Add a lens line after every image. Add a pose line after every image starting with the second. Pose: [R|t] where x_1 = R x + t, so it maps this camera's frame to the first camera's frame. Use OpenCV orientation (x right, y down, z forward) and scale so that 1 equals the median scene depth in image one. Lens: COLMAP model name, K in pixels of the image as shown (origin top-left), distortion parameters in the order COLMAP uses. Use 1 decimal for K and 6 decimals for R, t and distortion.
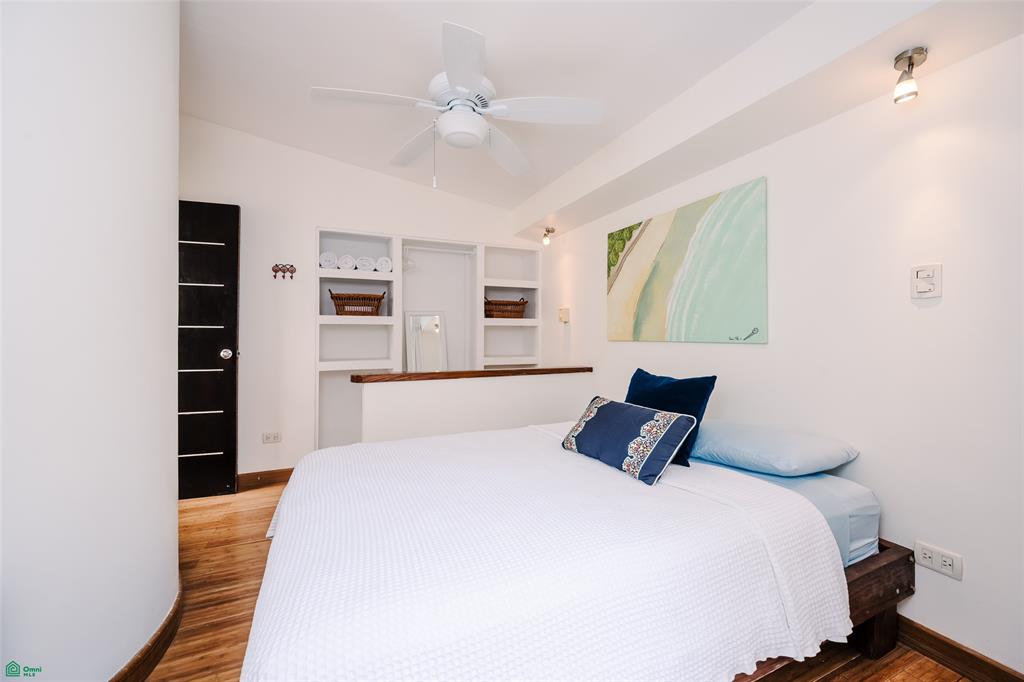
lens RADIAL K [[414.8, 0, 511.7], [0, 414.8, 334.4], [0, 0, 1]] dist [-0.000379, -0.000059]
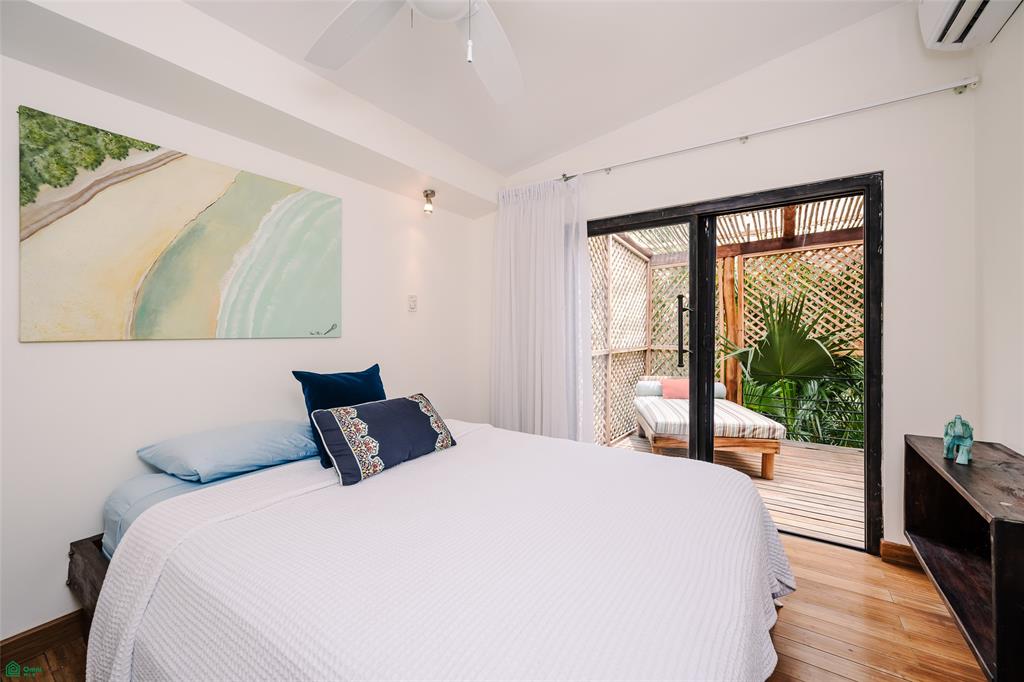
lens RADIAL K [[414.8, 0, 511.7], [0, 414.8, 334.4], [0, 0, 1]] dist [-0.000379, -0.000059]
pose [[-0.537367, 0.002065, 0.843346, -0.553628], [0.006719, 0.999976, 0.001833, 0.012519], [-0.843322, 0.006652, -0.537368, 1.007341]]
